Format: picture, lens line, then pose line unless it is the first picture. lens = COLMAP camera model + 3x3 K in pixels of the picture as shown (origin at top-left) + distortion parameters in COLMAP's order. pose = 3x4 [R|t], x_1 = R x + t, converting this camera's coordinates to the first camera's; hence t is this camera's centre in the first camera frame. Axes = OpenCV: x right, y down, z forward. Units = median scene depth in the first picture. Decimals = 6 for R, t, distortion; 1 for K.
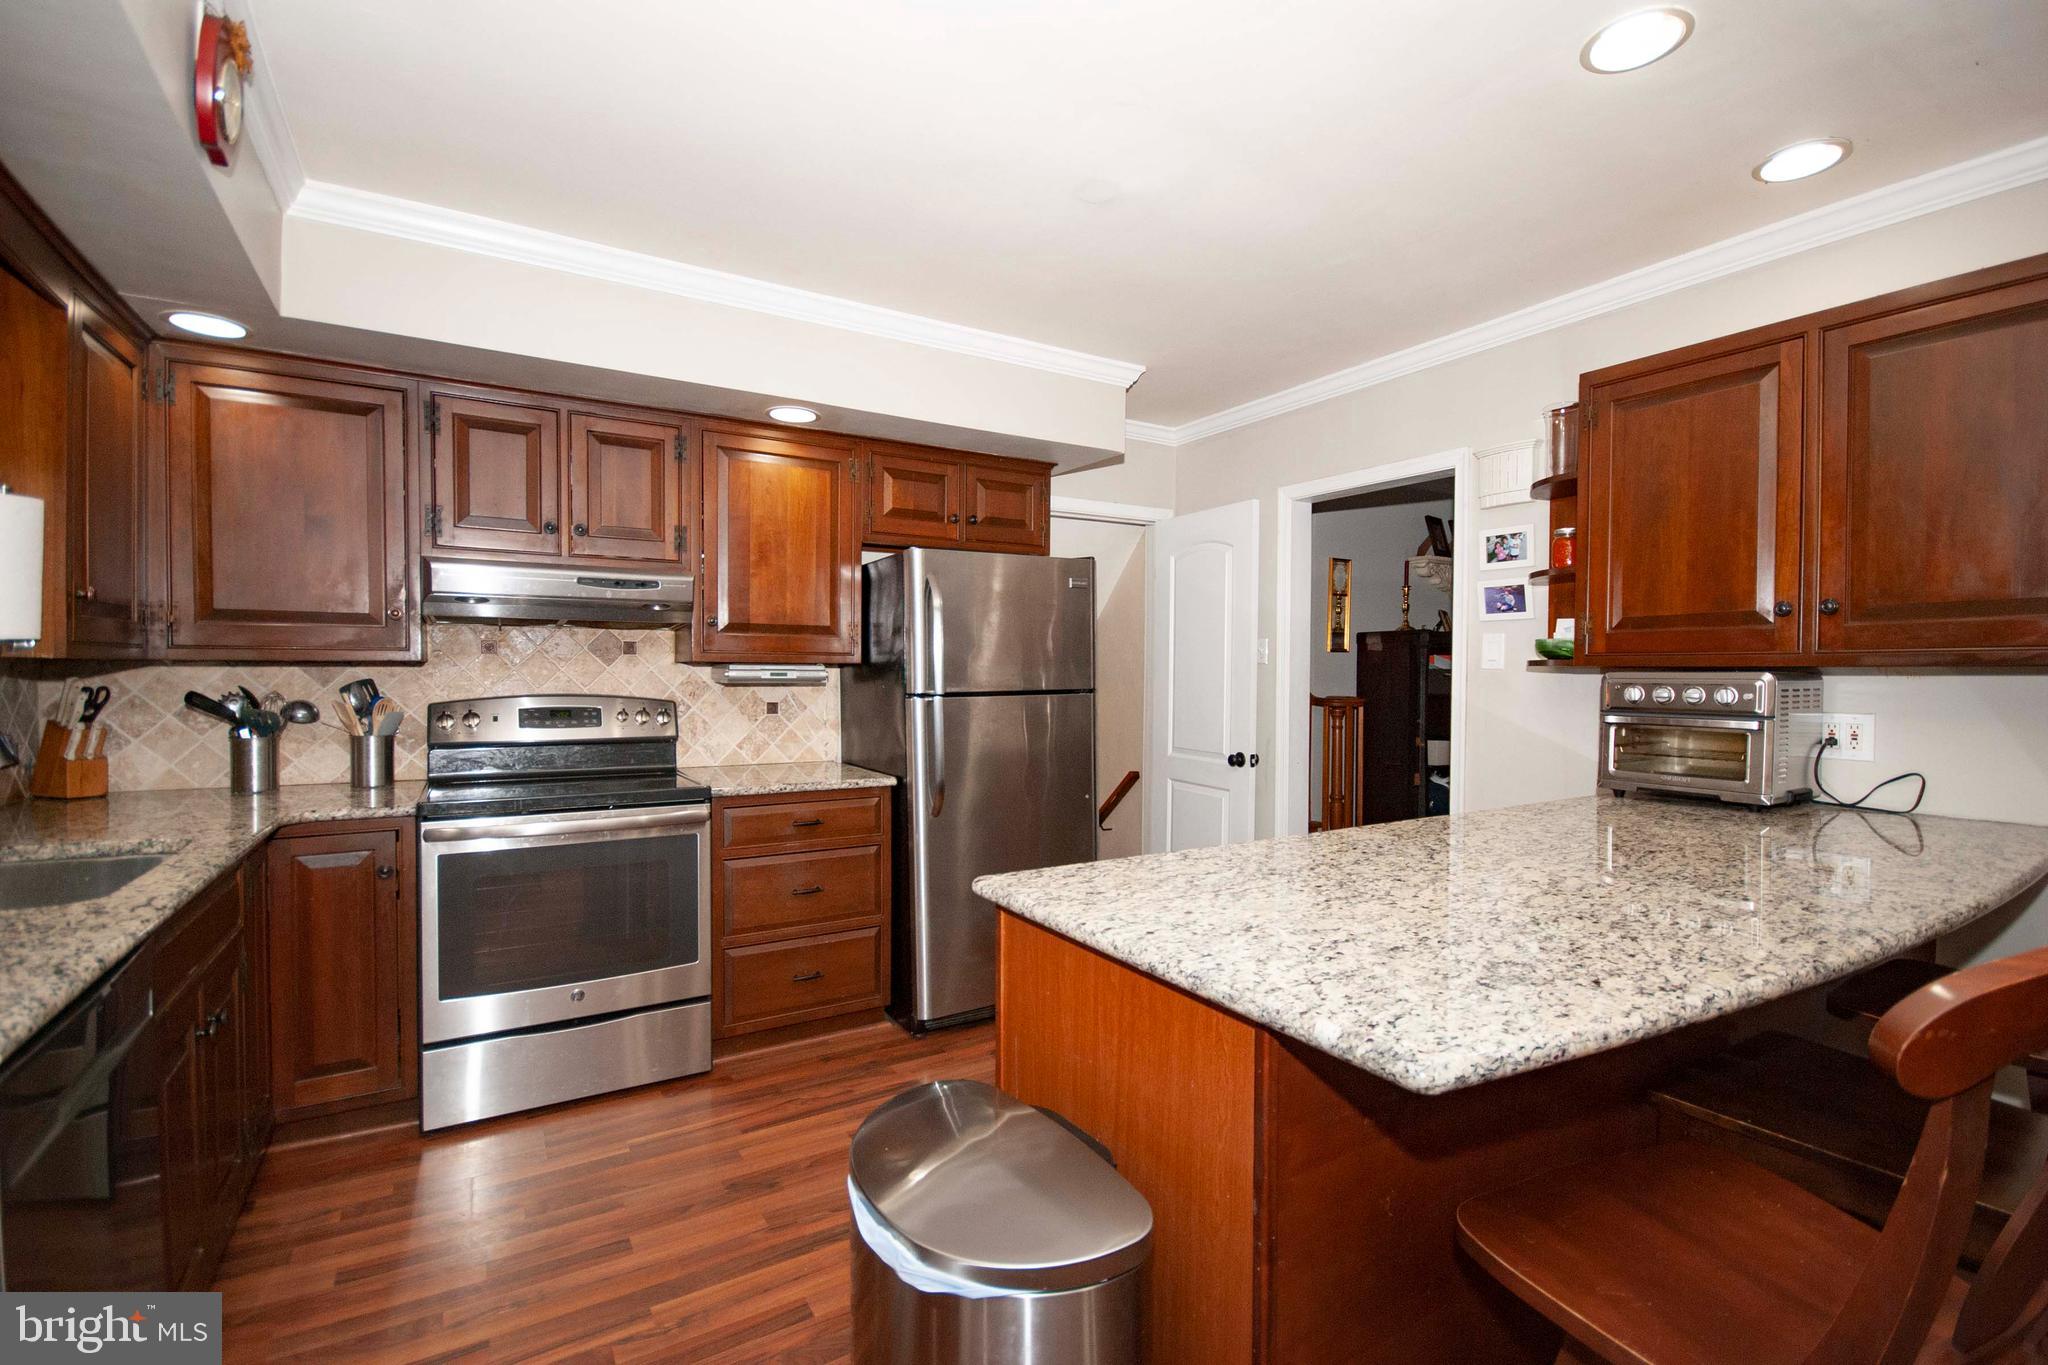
lens RADIAL K [[921.7, 0, 1004.4], [0, 921.7, 688.6], [0, 0, 1]] dist [0.002349, -0.005837]
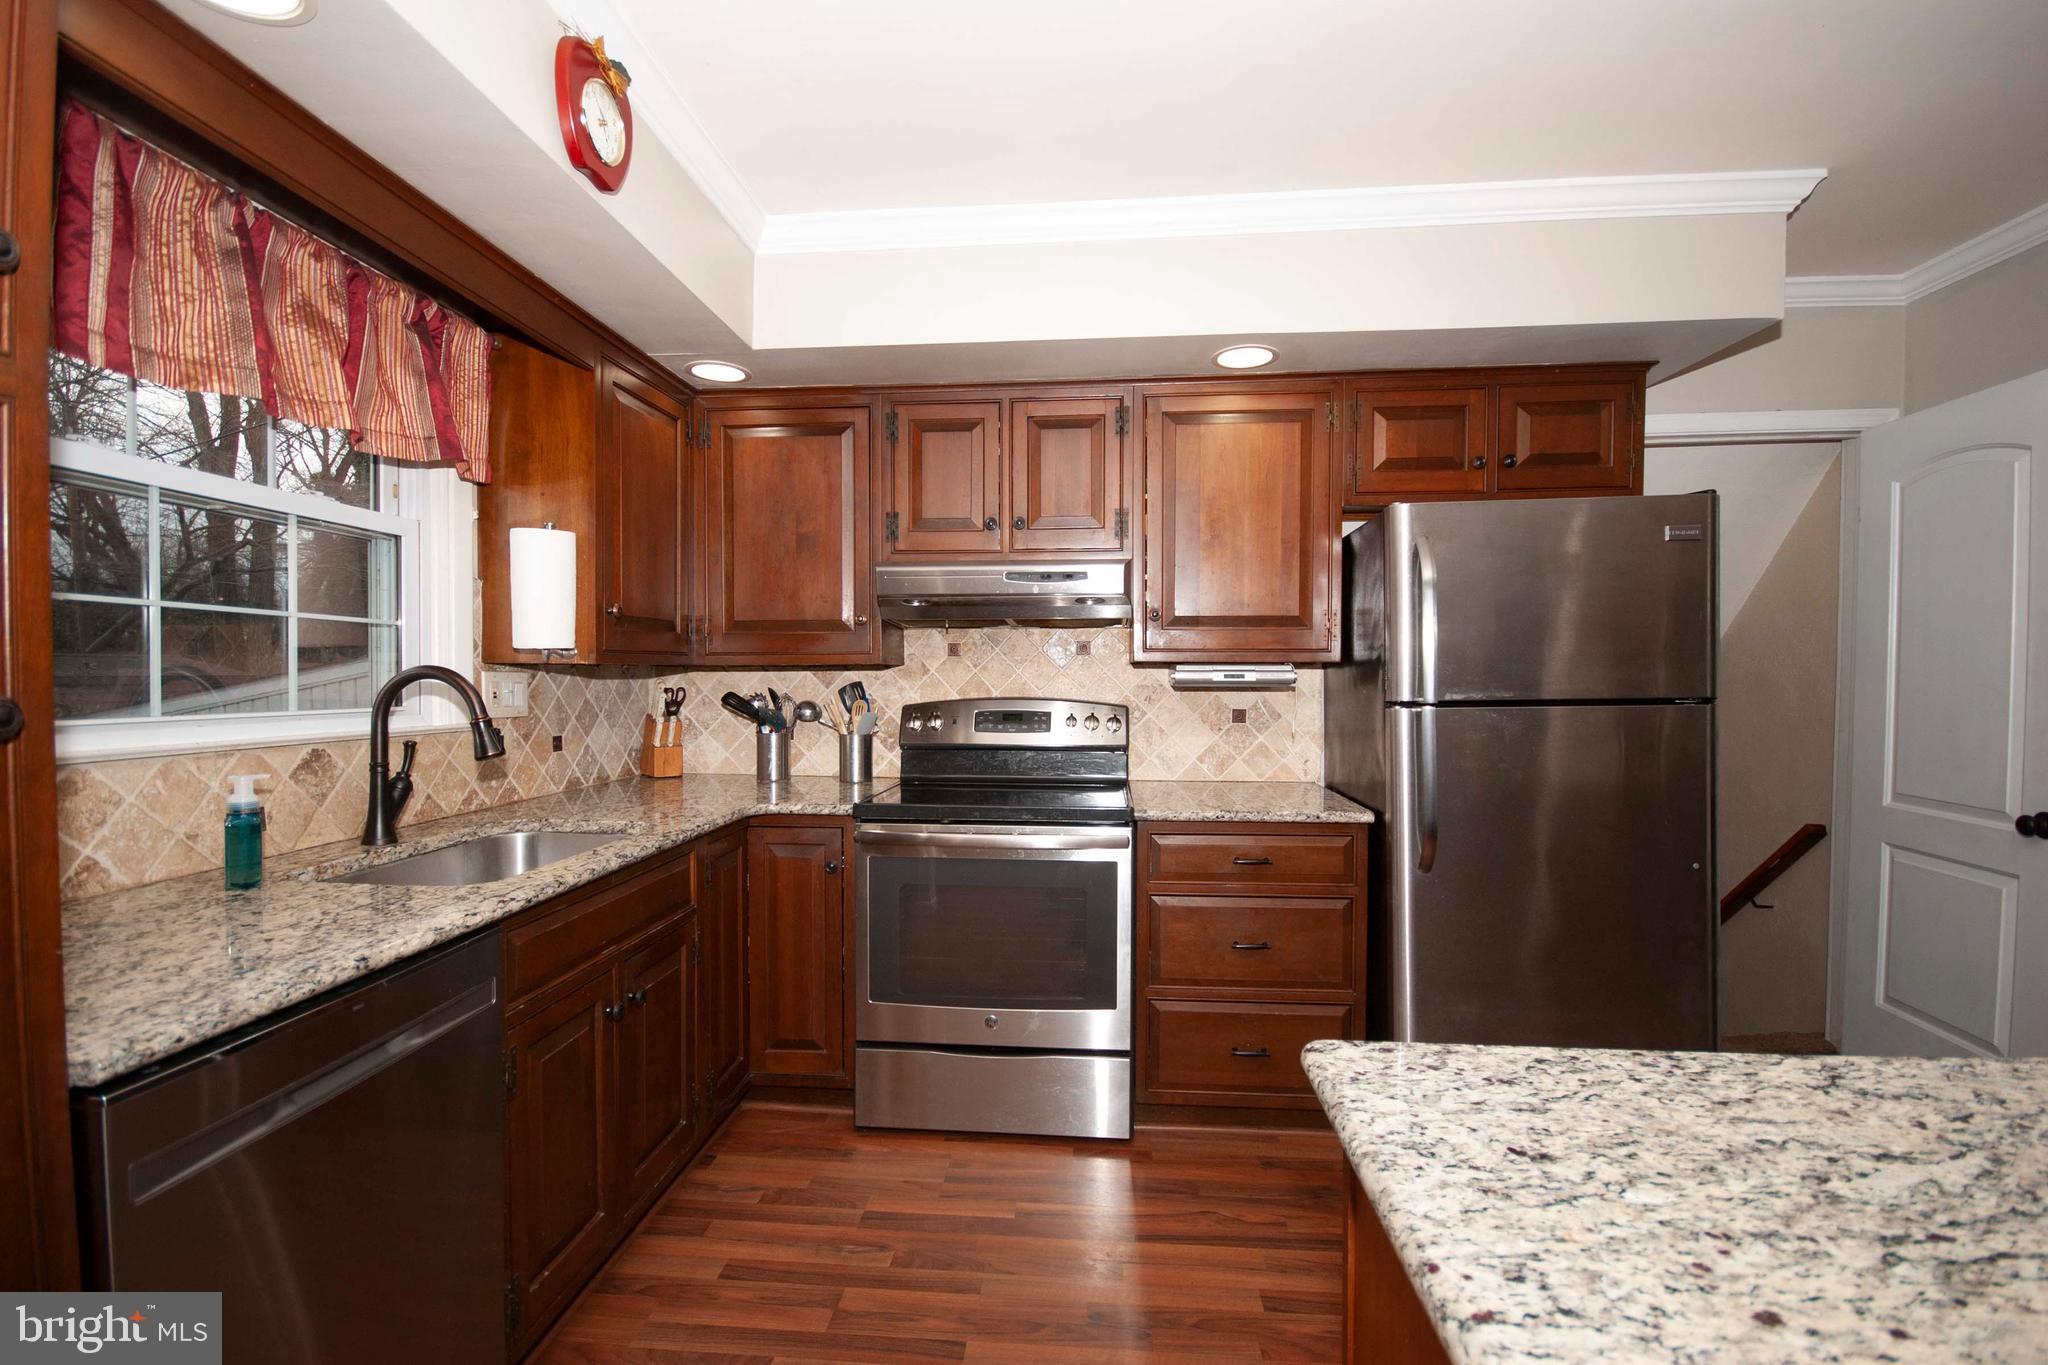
lens RADIAL K [[921.7, 0, 992.0], [0, 921.7, 694.1], [0, 0, 1]] dist [0.002349, -0.005837]
pose [[0.816378, 0.008231, -0.577460, 0.062155], [-0.006309, 0.999966, 0.005335, -0.002585], [0.577484, -0.000712, 0.816402, 0.208212]]
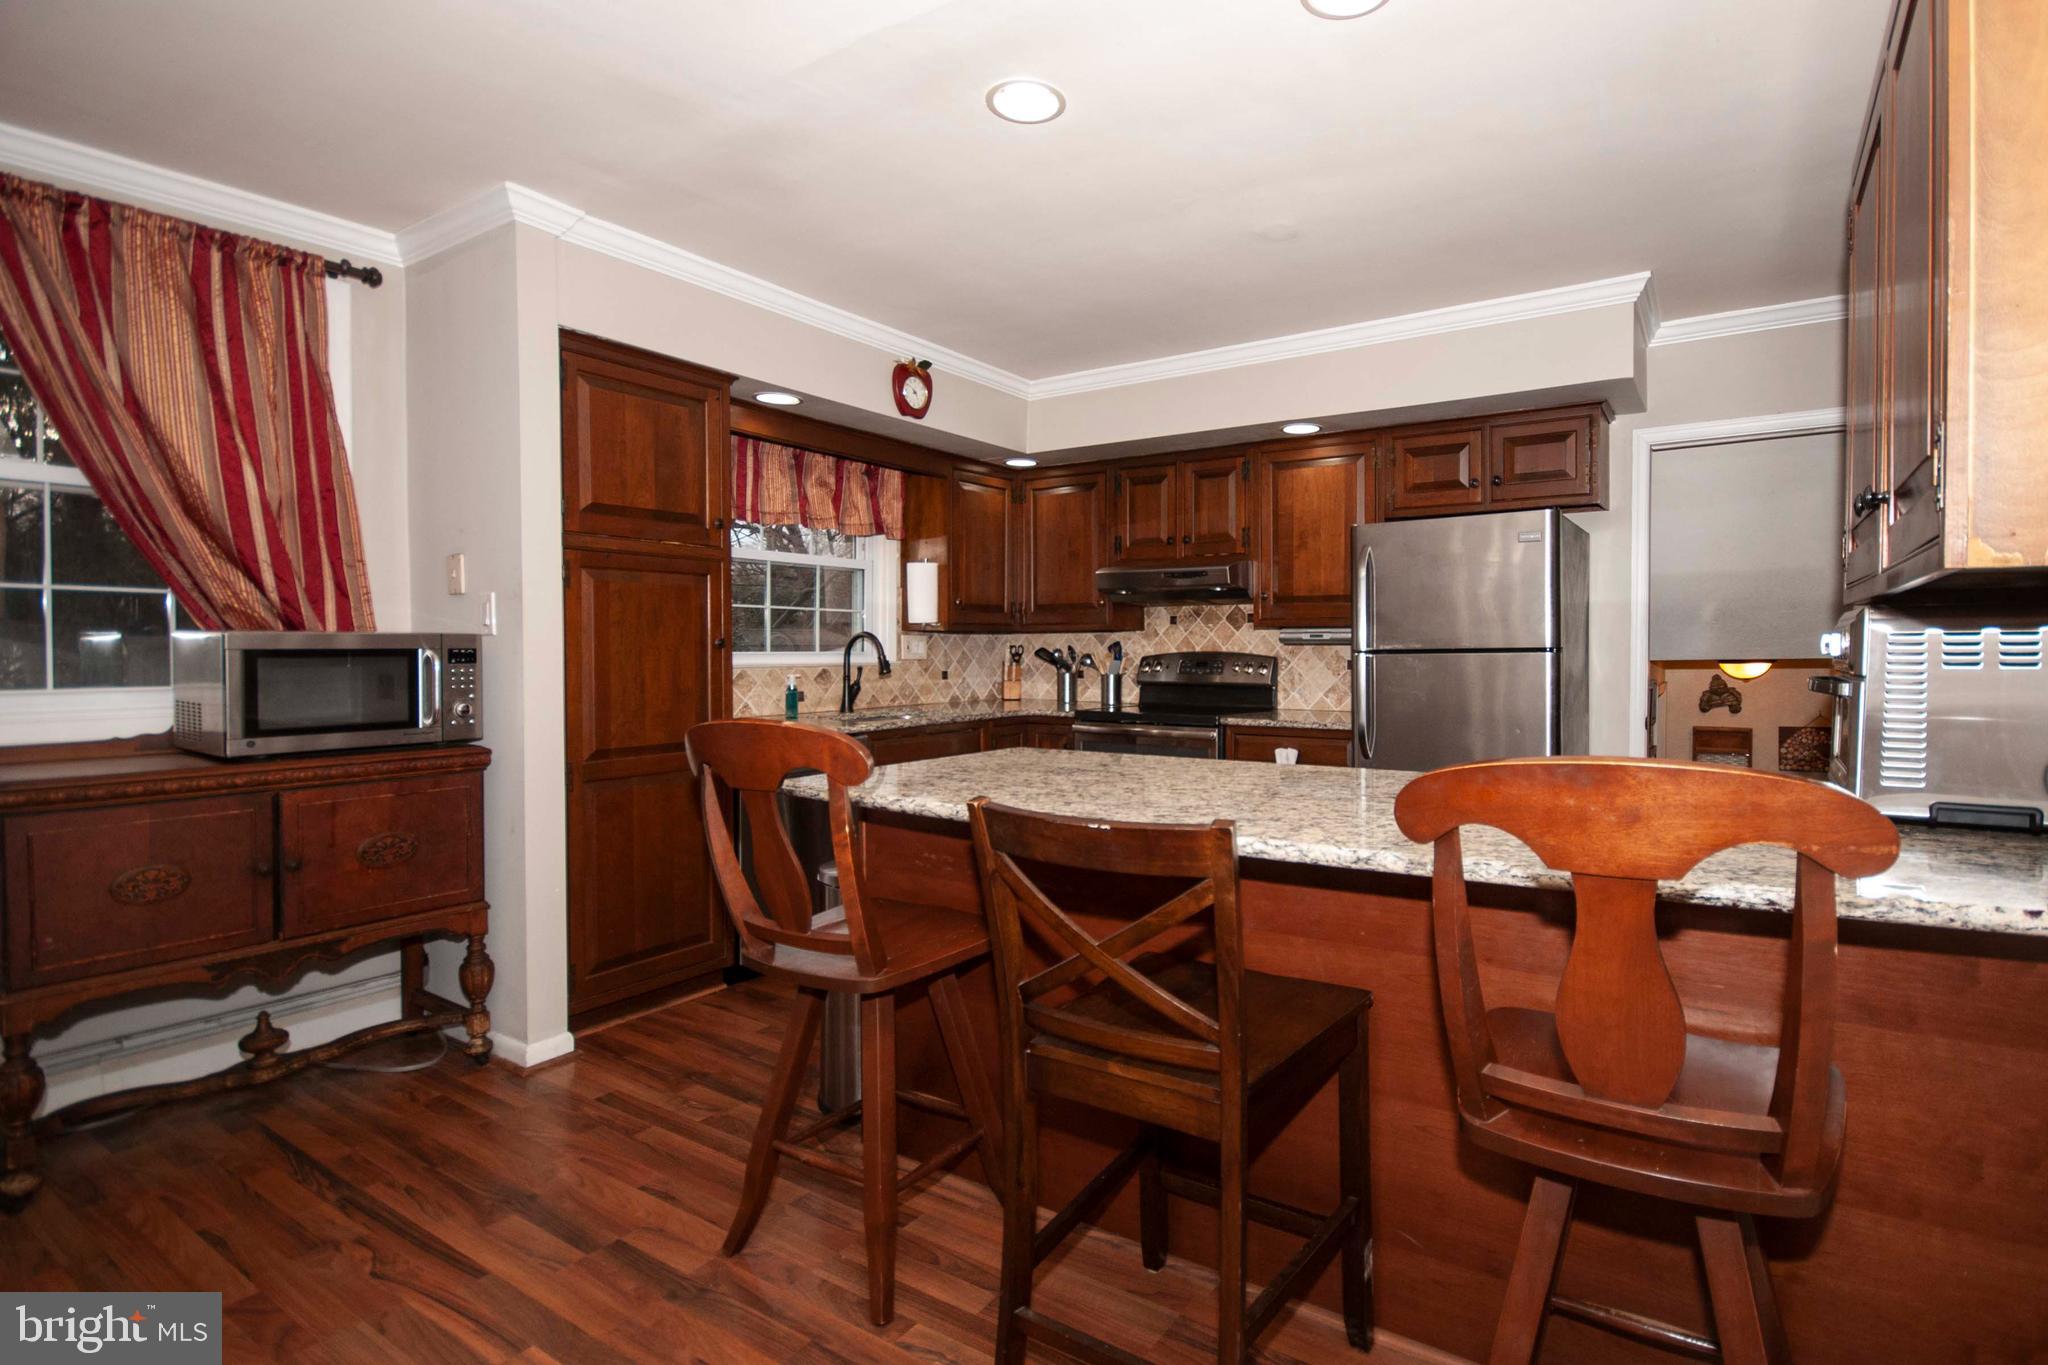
lens RADIAL K [[921.7, 0, 1013.3], [0, 921.7, 665.3], [0, 0, 1]] dist [0.002349, -0.005837]
pose [[0.421970, 0.016369, -0.906462, 0.760010], [-0.012488, 0.999847, 0.012242, 0.015305], [0.906524, 0.006154, 0.422110, 0.115989]]
